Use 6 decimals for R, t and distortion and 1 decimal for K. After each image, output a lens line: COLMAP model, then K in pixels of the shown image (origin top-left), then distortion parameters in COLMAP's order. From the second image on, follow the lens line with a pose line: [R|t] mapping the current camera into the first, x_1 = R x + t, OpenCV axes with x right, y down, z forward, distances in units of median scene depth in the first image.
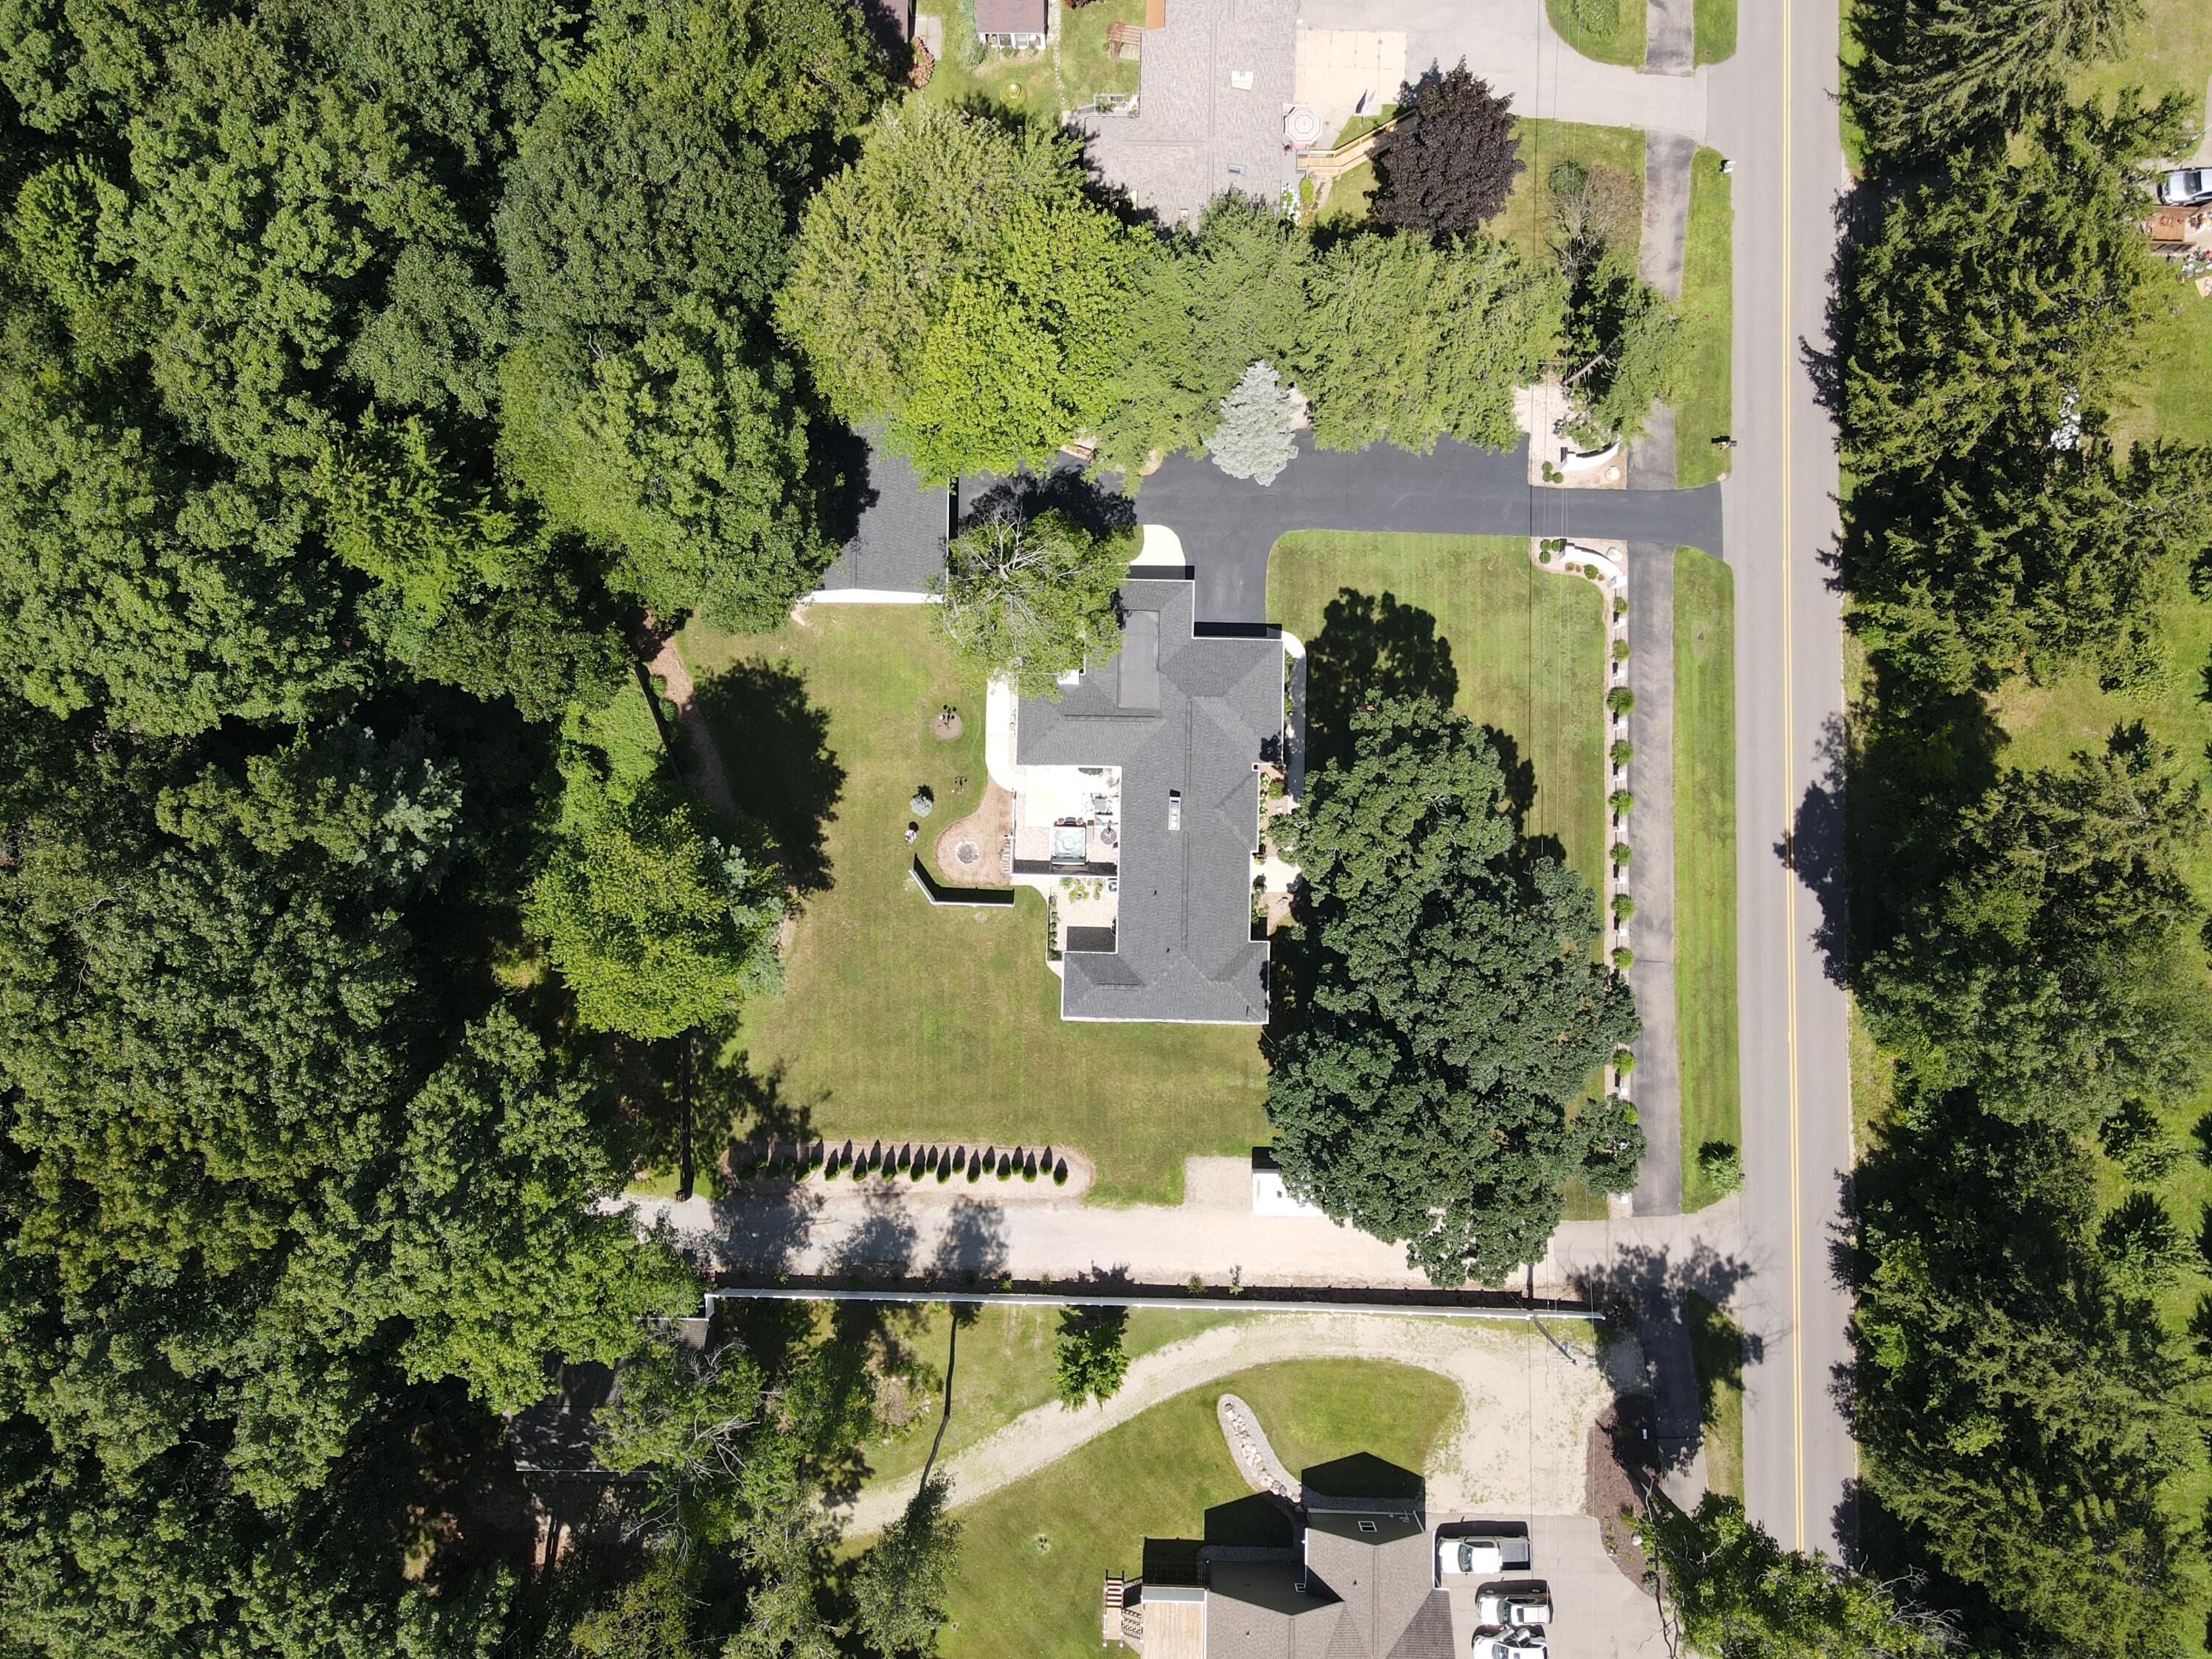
lens RADIAL K [[1608.2, 0, 1116.7], [0, 1608.2, 825.4], [0, 0, 1]] dist [0.015276, 0.005415]
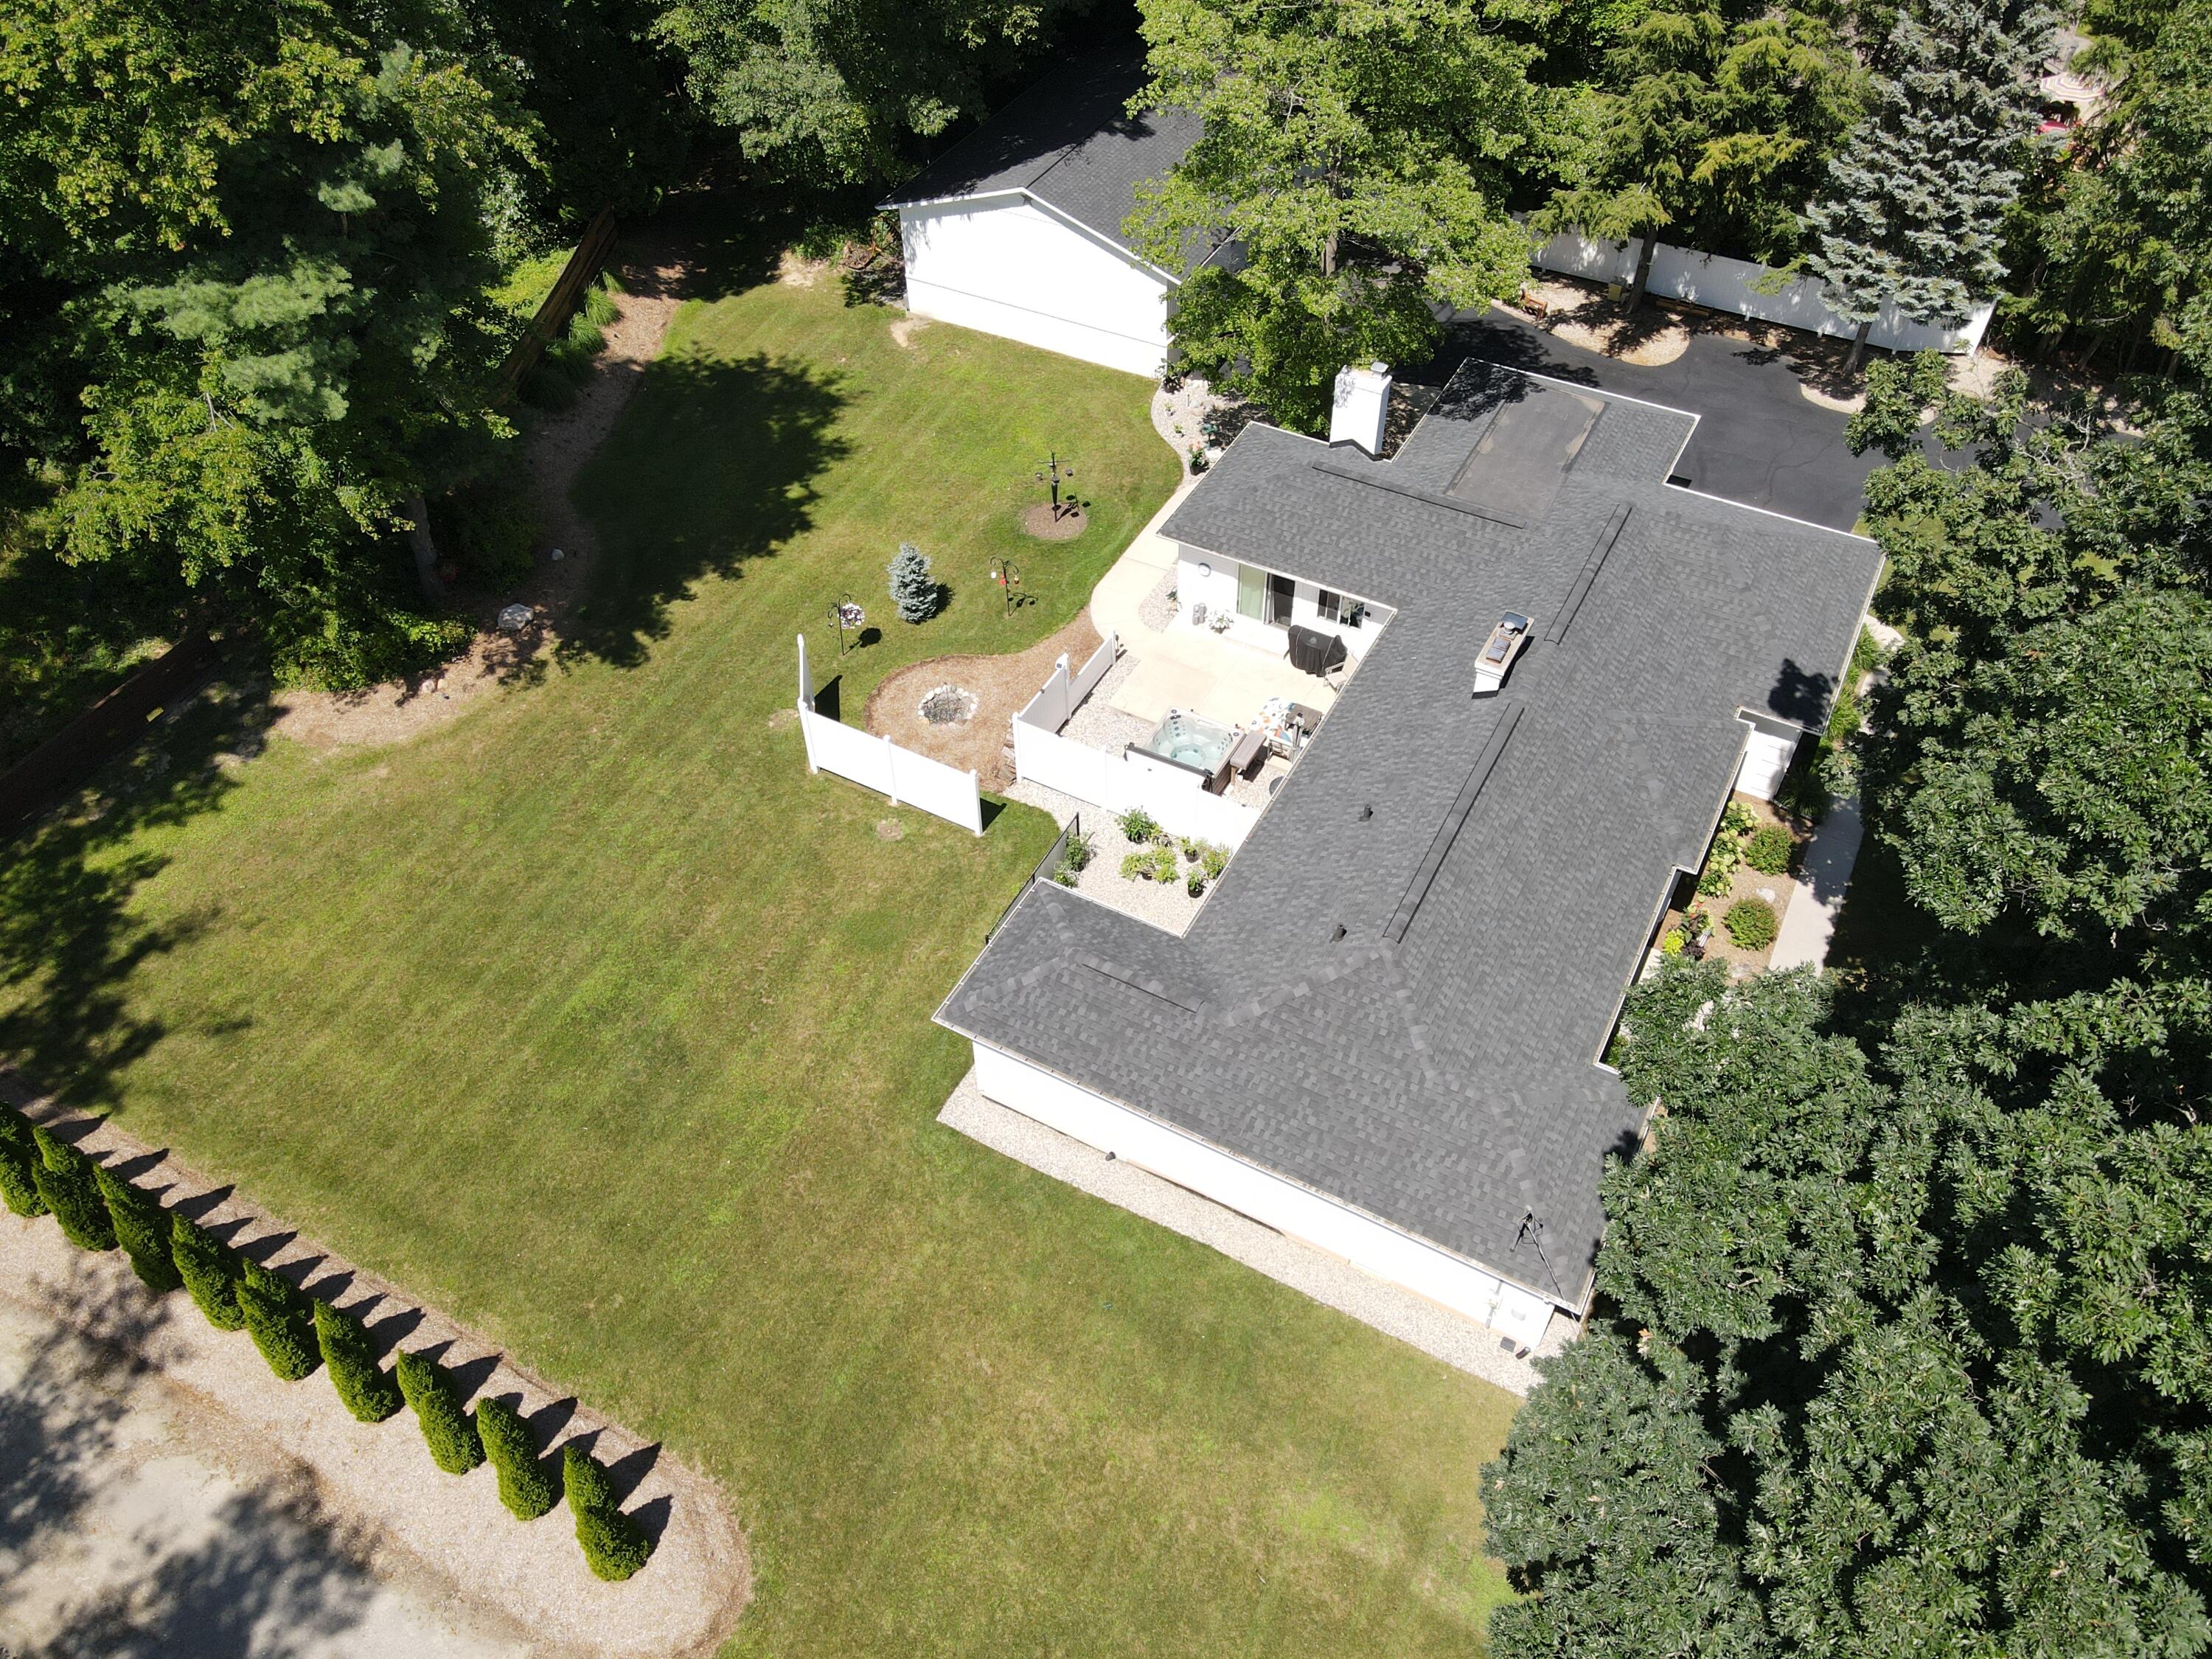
lens RADIAL K [[1608.2, 0, 1123.9], [0, 1608.2, 835.1], [0, 0, 1]] dist [0.015276, 0.005415]
pose [[0.890519, 0.330248, -0.312908, 0.082366], [-0.453988, 0.689666, -0.564141, 0.247571], [0.029495, 0.644435, 0.764090, 0.718747]]
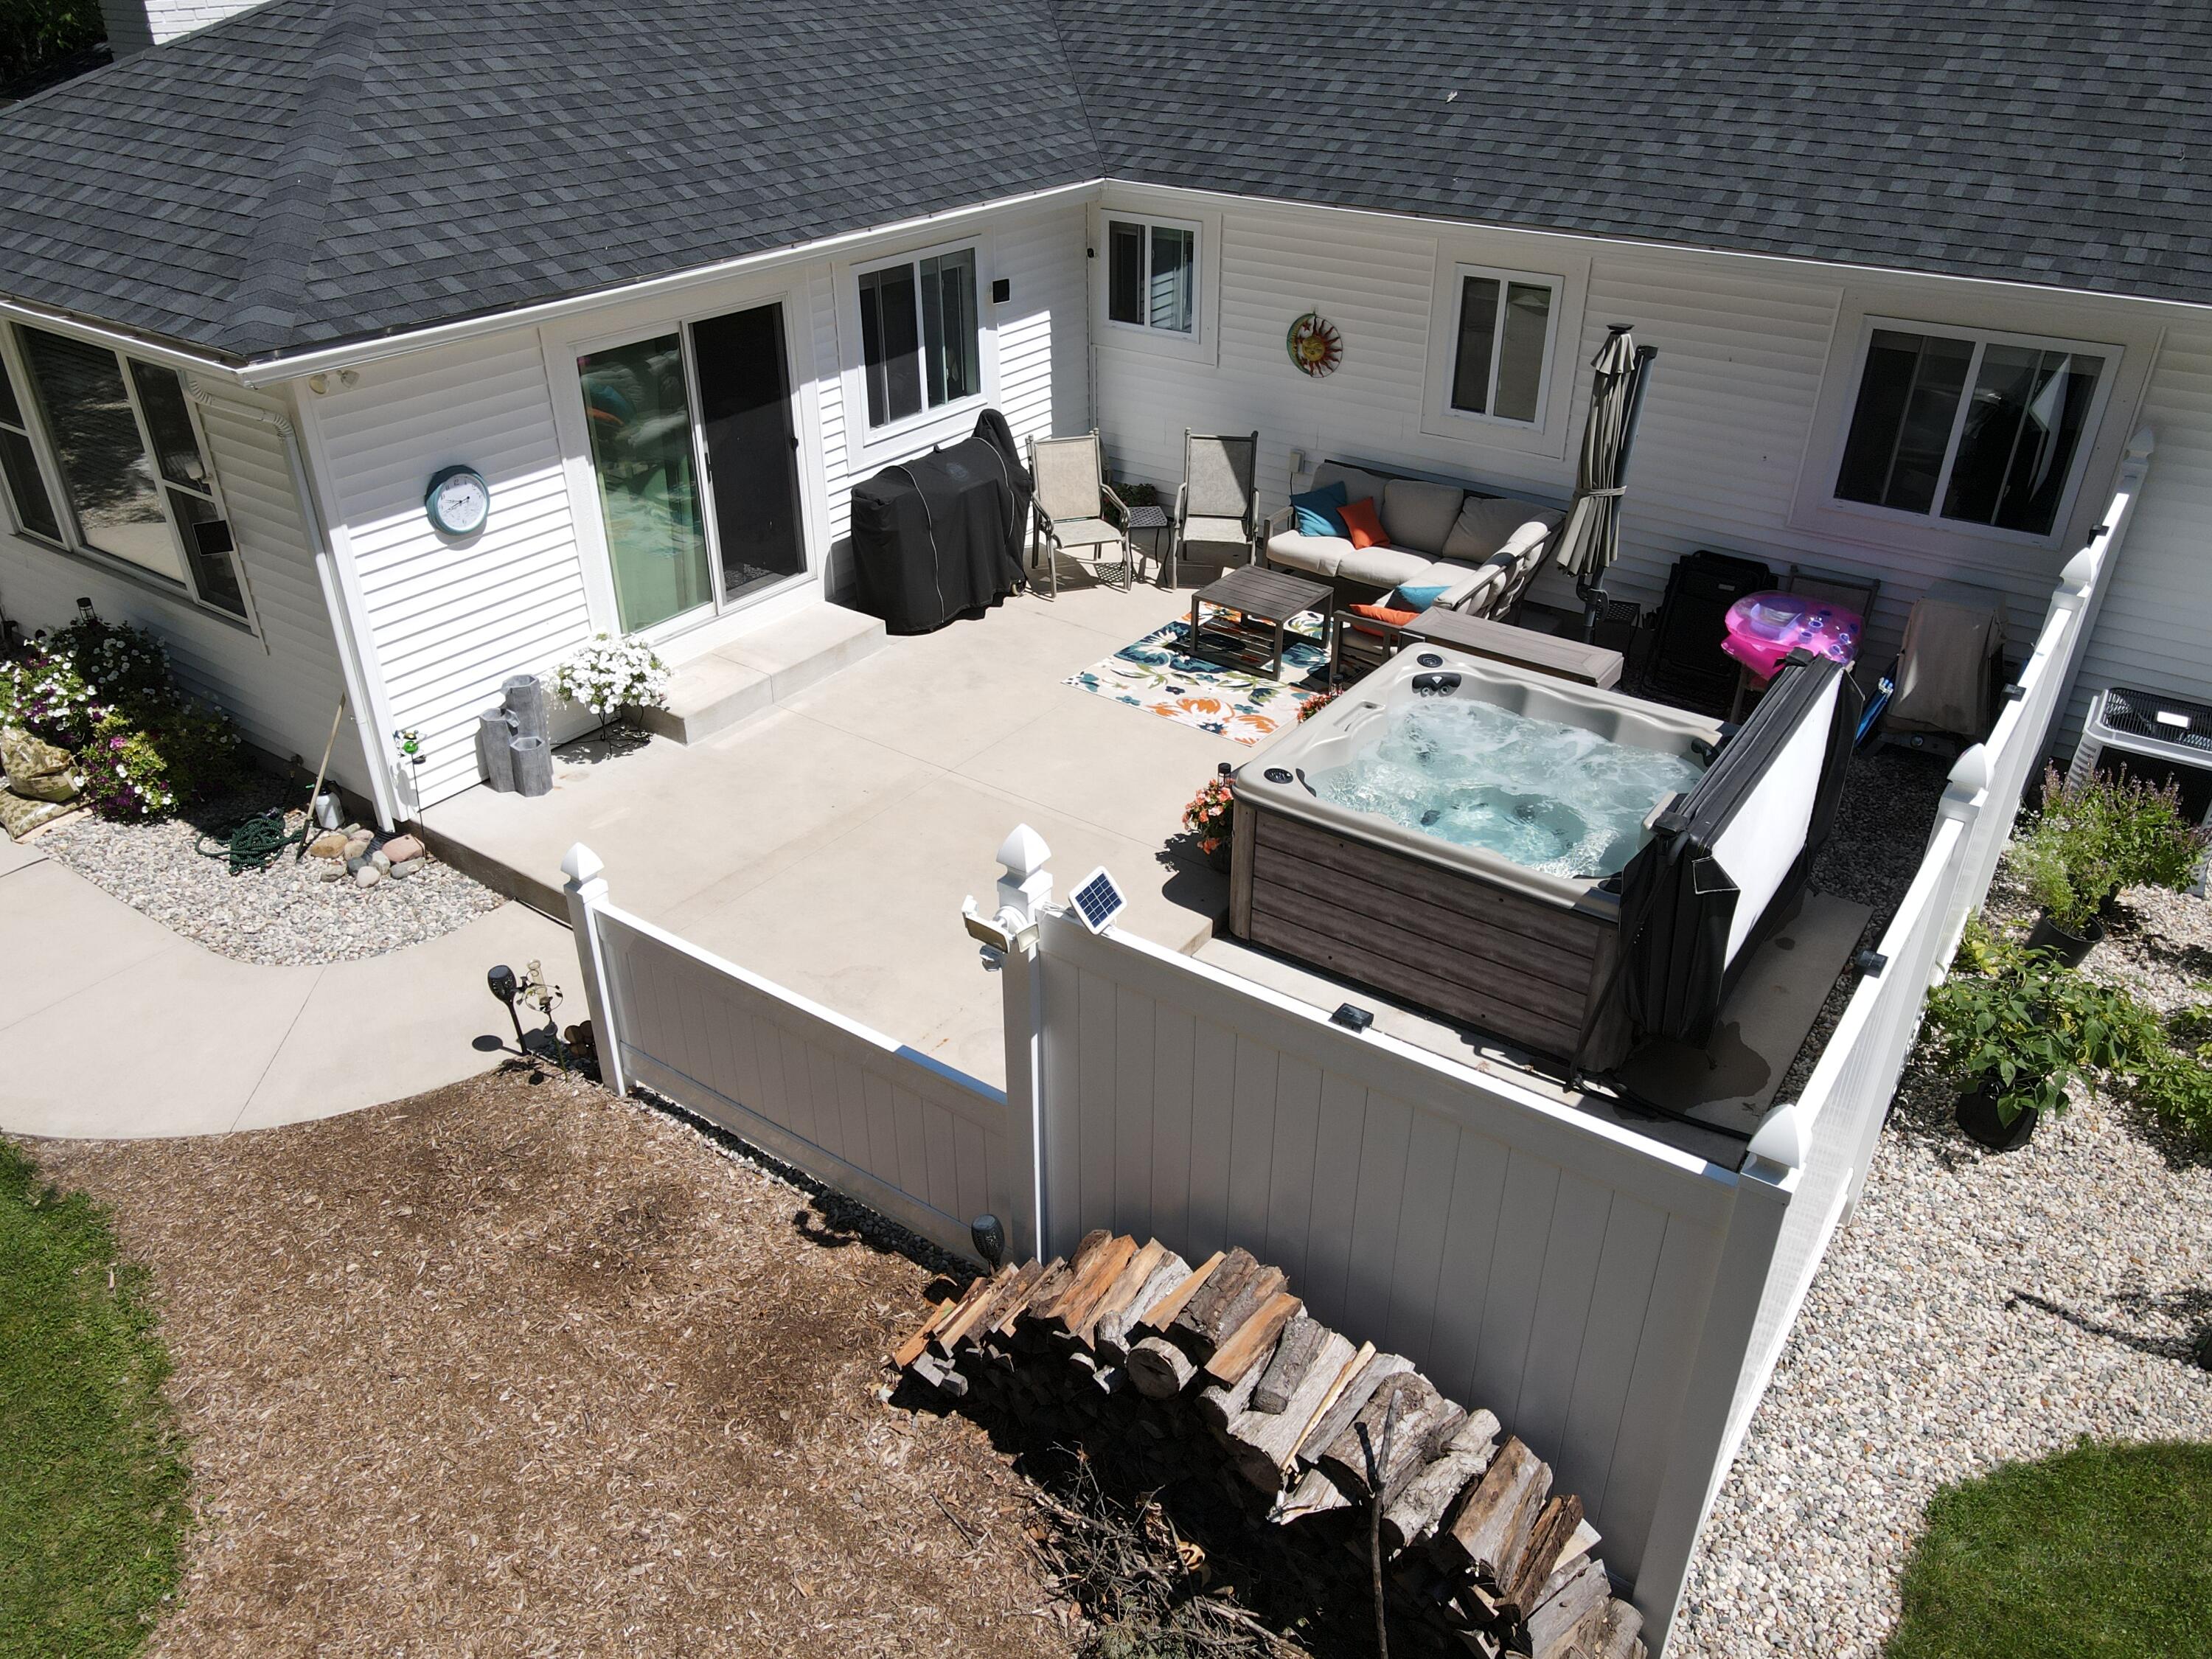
lens RADIAL K [[1608.2, 0, 1113.9], [0, 1608.2, 831.4], [0, 0, 1]] dist [0.015276, 0.005415]
pose [[0.552672, -0.416761, 0.721709, -0.099497], [0.832200, 0.322399, -0.451111, 0.032231], [-0.044673, 0.849923, 0.525009, 0.957955]]
